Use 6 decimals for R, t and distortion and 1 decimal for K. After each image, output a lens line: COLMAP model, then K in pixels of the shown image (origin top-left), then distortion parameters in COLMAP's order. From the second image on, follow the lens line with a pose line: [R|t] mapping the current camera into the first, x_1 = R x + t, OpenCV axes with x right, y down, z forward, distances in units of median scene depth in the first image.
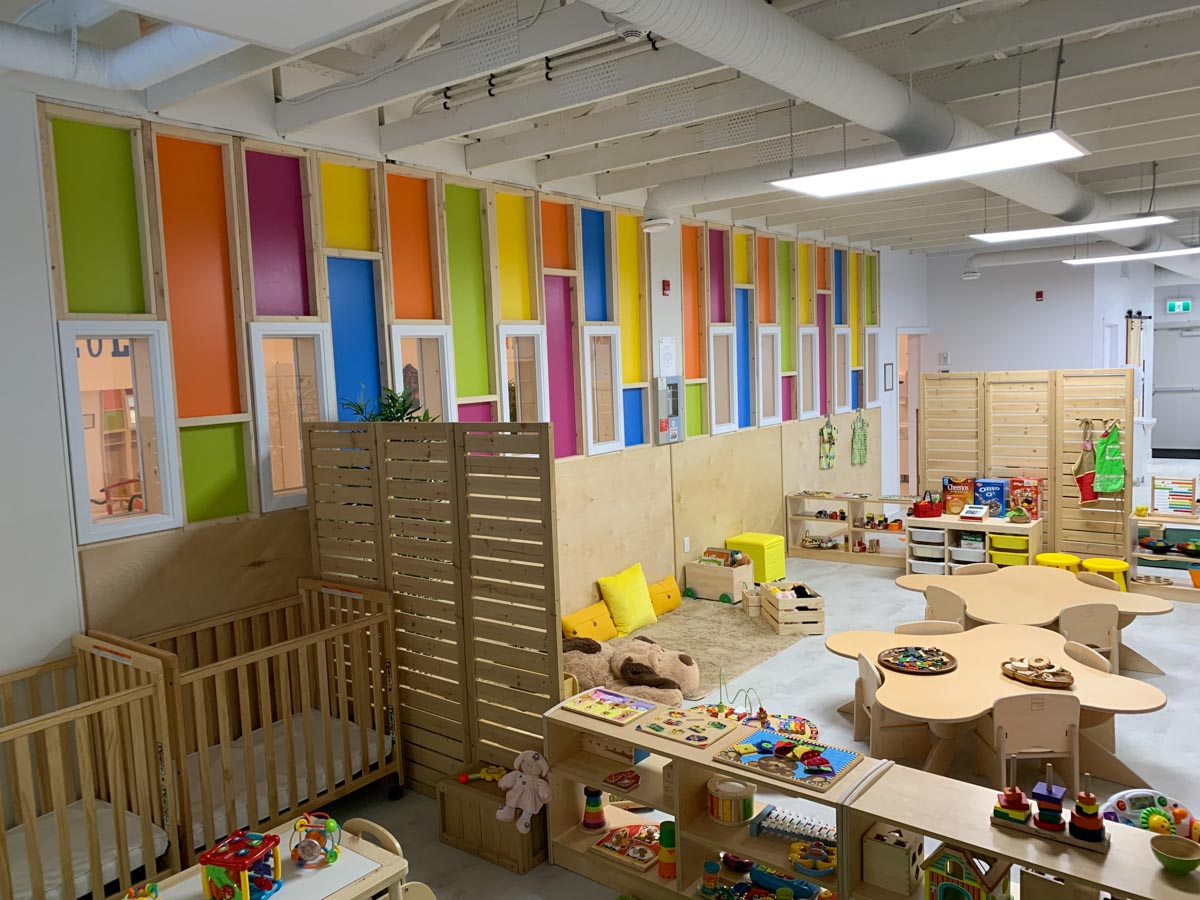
lens RADIAL K [[922.5, 0, 600.0], [0, 922.5, 450.0], [0, 0, 1]] dist [0.006308, 0.003160]
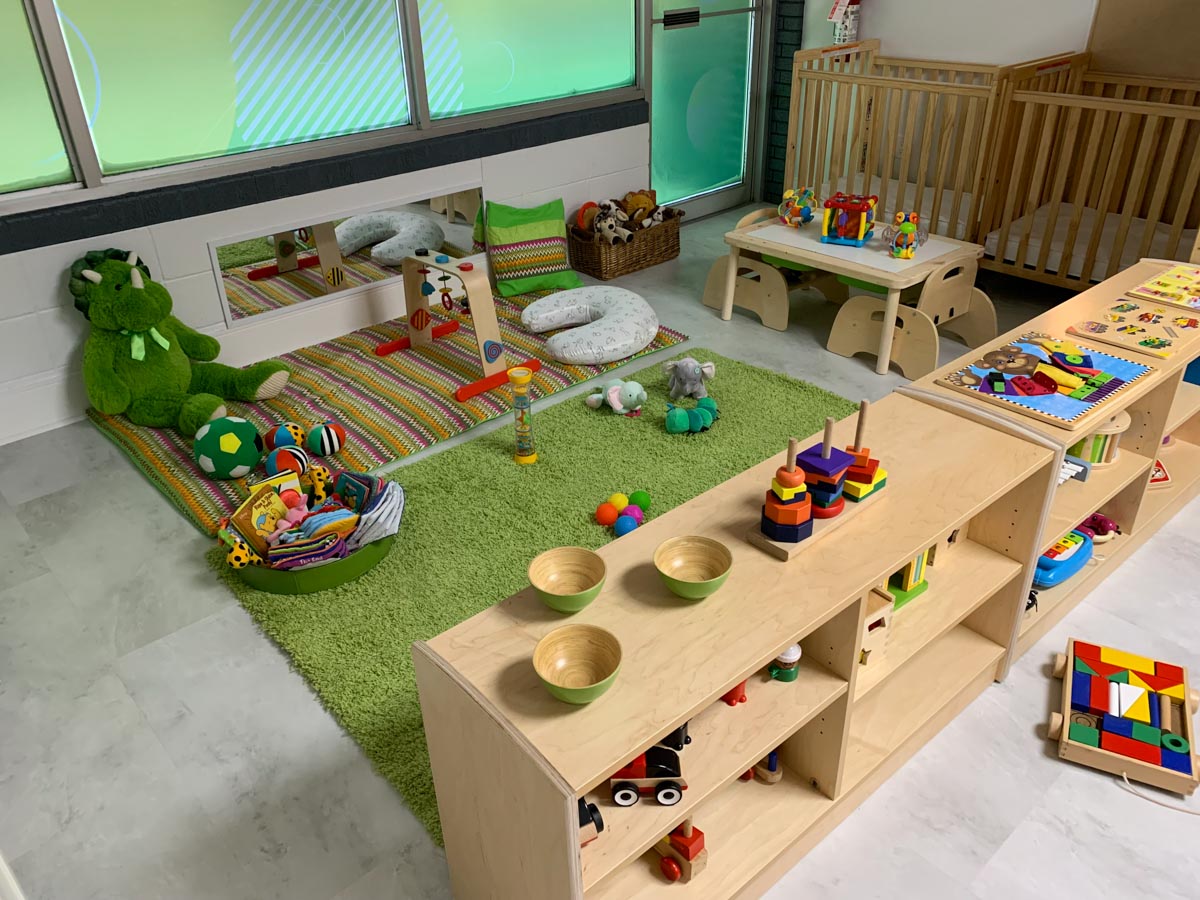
lens RADIAL K [[922.5, 0, 600.0], [0, 922.5, 450.0], [0, 0, 1]] dist [0.006308, 0.003160]
pose [[-0.198328, 0.522256, -0.829406, 0.775922], [-0.063592, 0.837576, 0.542606, 0.034633], [0.978071, 0.160358, -0.132904, 0.717039]]
